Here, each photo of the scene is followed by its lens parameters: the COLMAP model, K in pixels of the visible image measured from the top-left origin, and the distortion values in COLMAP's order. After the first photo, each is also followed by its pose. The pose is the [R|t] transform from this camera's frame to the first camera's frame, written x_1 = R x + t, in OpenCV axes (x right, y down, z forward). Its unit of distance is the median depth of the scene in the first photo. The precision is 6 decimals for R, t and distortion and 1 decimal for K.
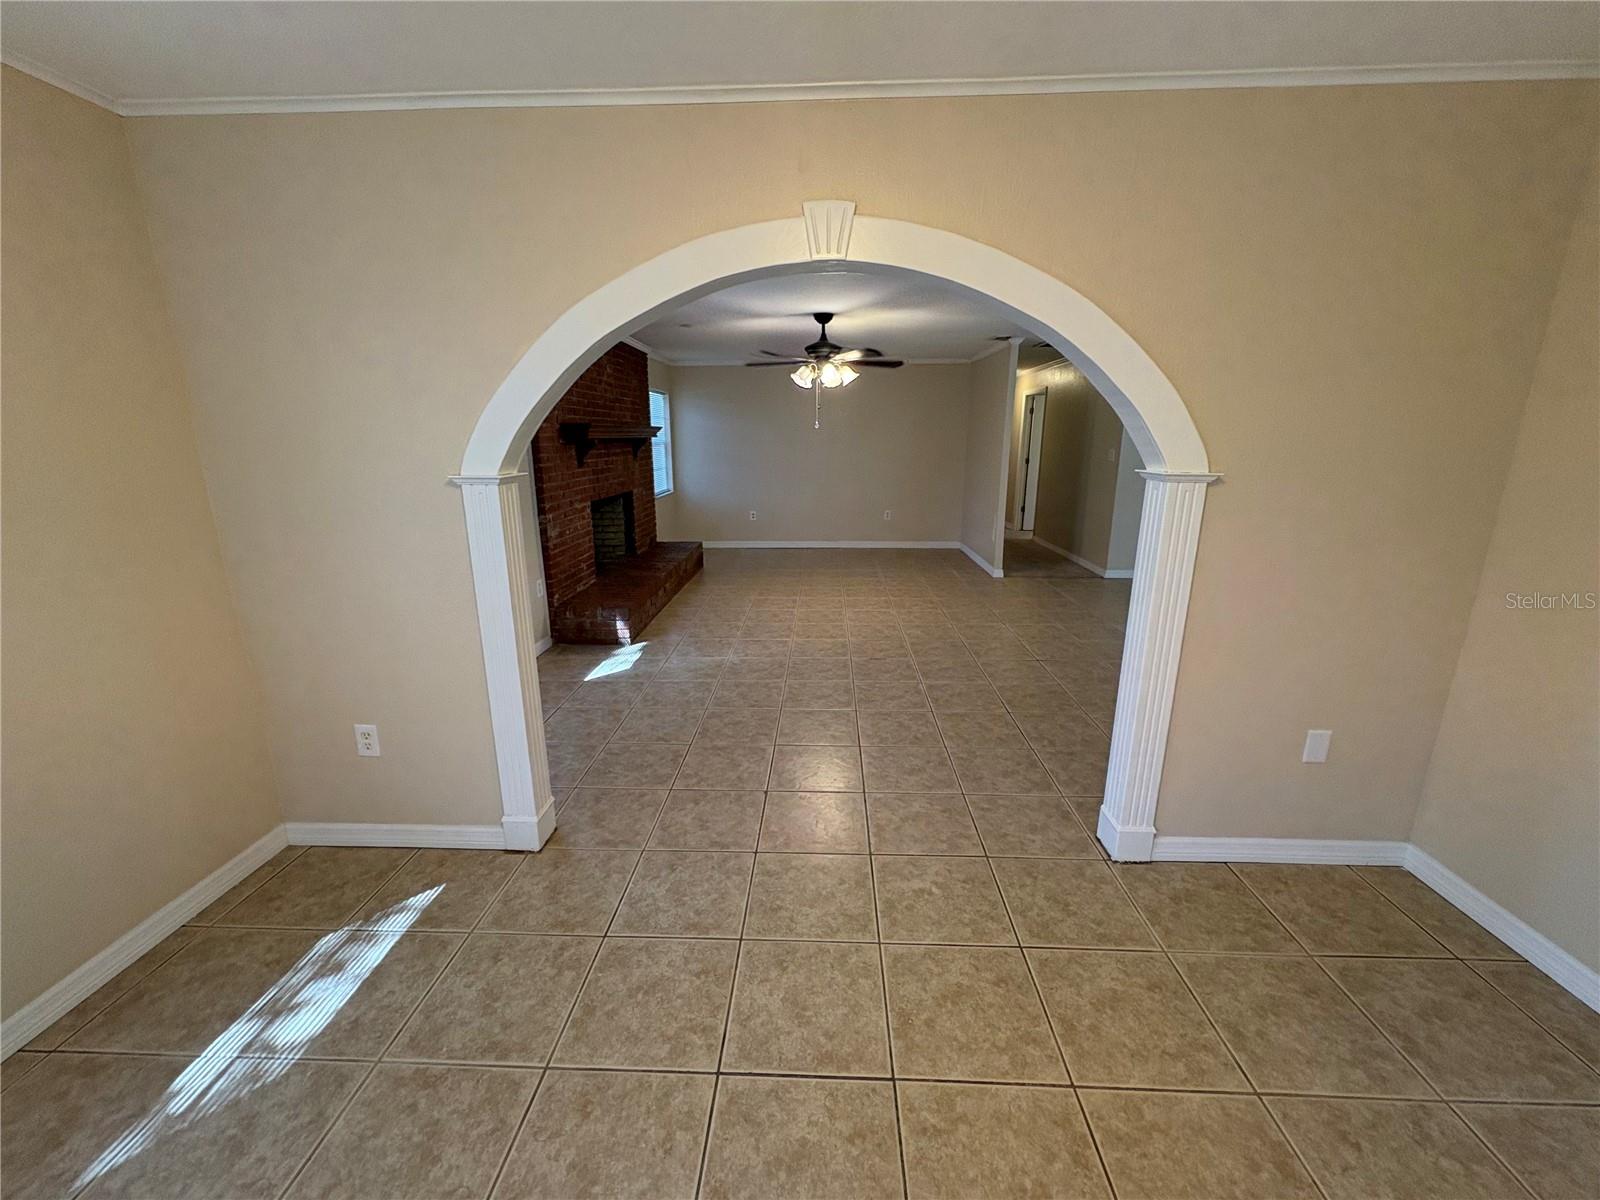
lens RADIAL K [[635.7, 0, 800.6], [0, 635.7, 597.0], [0, 0, 1]] dist [0.000170, 0.000117]
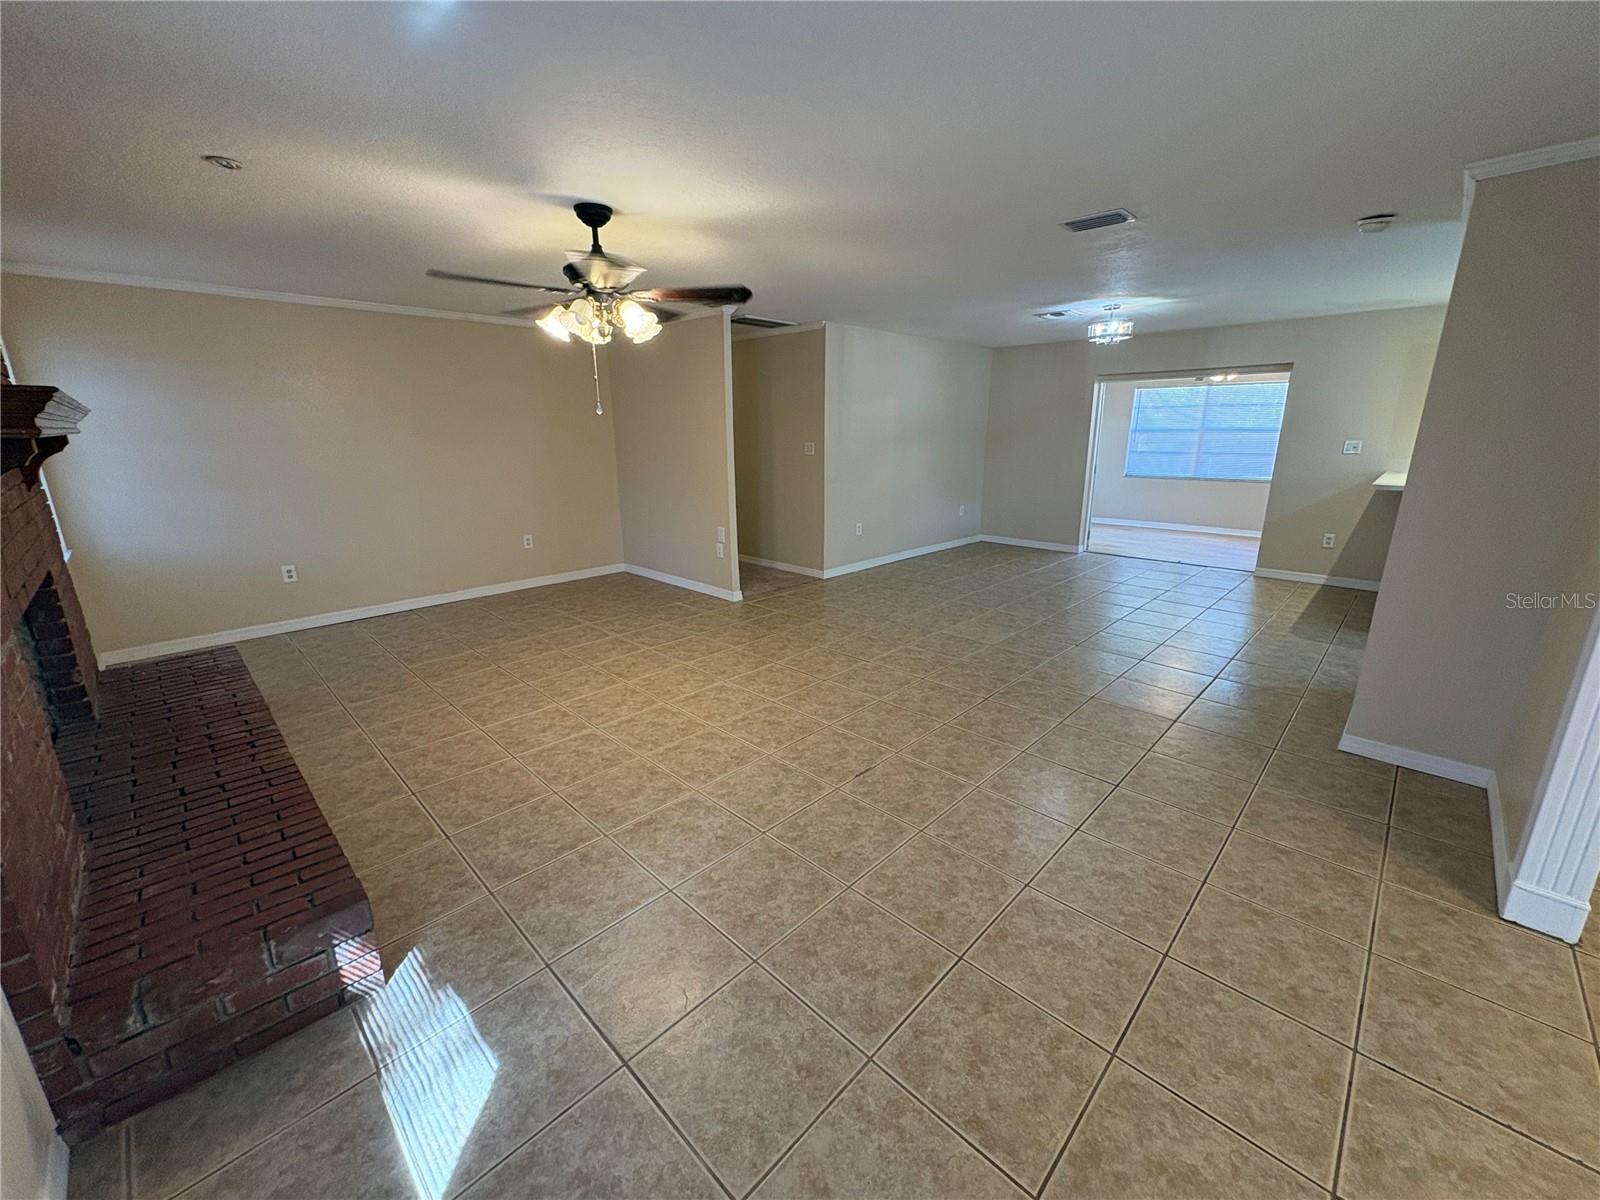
lens RADIAL K [[647.3, 0, 796.2], [0, 647.3, 585.9], [0, 0, 1]] dist [-0.000544, -0.000188]
pose [[0.667621, -0.174572, 0.723745, -0.324908], [0.183024, 0.980772, 0.067738, -0.128059], [-0.721654, 0.087239, 0.686734, 0.524542]]
